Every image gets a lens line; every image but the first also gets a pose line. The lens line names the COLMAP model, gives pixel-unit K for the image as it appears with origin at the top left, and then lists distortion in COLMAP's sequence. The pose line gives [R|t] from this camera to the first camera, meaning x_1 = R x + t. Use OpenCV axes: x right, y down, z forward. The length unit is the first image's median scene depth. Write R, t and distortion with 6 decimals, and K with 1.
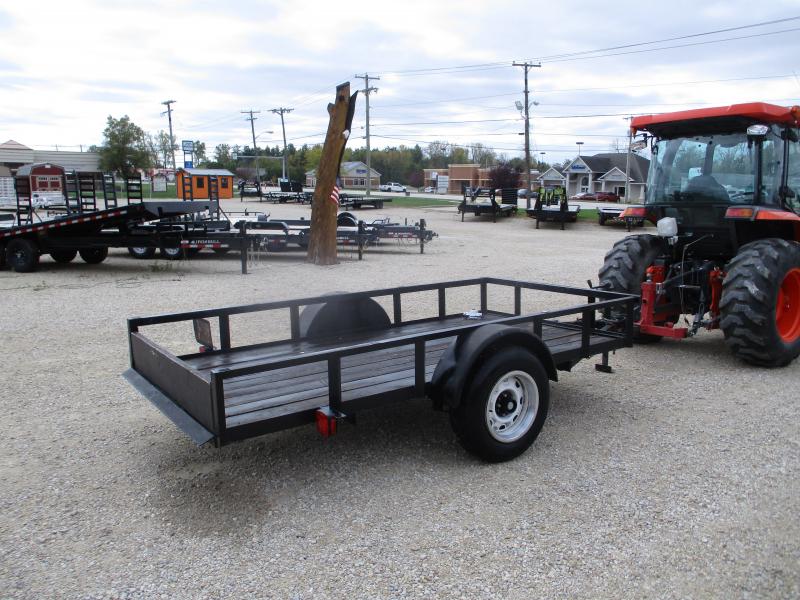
lens RADIAL K [[671.3, 0, 400.0], [0, 671.3, 300.0], [0, 0, 1]] dist [0.008450, -0.000380]
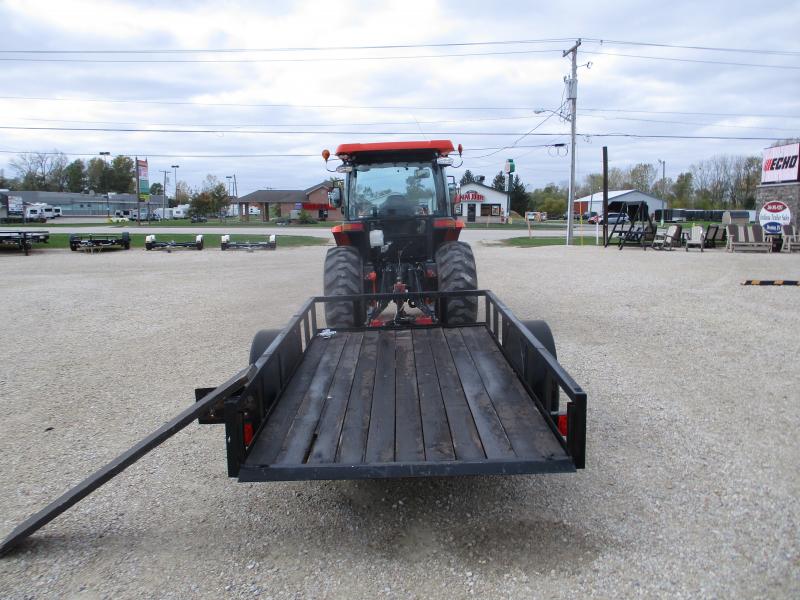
lens RADIAL K [[671.3, 0, 400.0], [0, 671.3, 300.0], [0, 0, 1]] dist [0.008450, -0.000380]
pose [[0.565309, -0.132465, 0.814173, -0.637725], [0.151960, 0.986852, 0.055049, -0.066273], [-0.810761, 0.092603, 0.578007, 0.323566]]
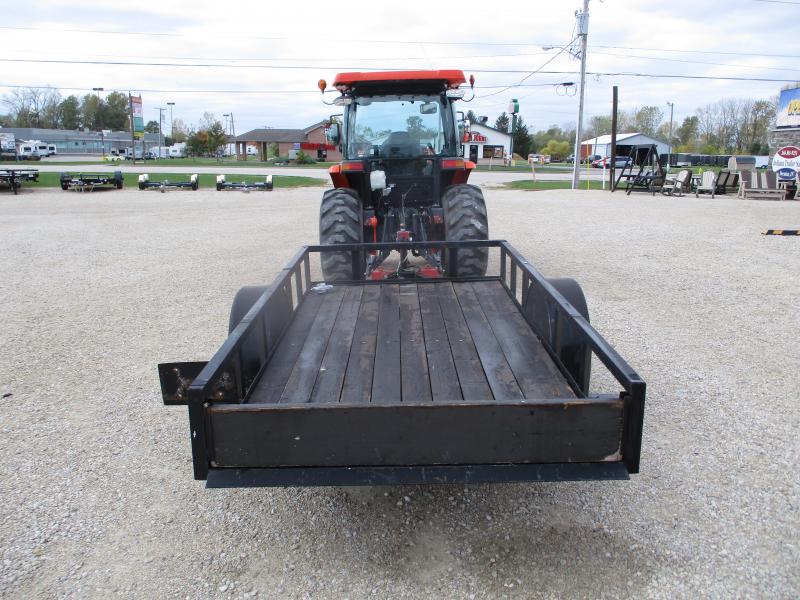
lens RADIAL K [[655.3, 0, 400.0], [0, 655.3, 300.0], [0, 0, 1]] dist [-0.018816, 0.007481]
pose [[0.564624, -0.198830, 0.801041, -0.527496], [0.141257, 0.979508, 0.143561, -0.072566], [-0.813171, 0.032095, 0.581140, 0.410029]]
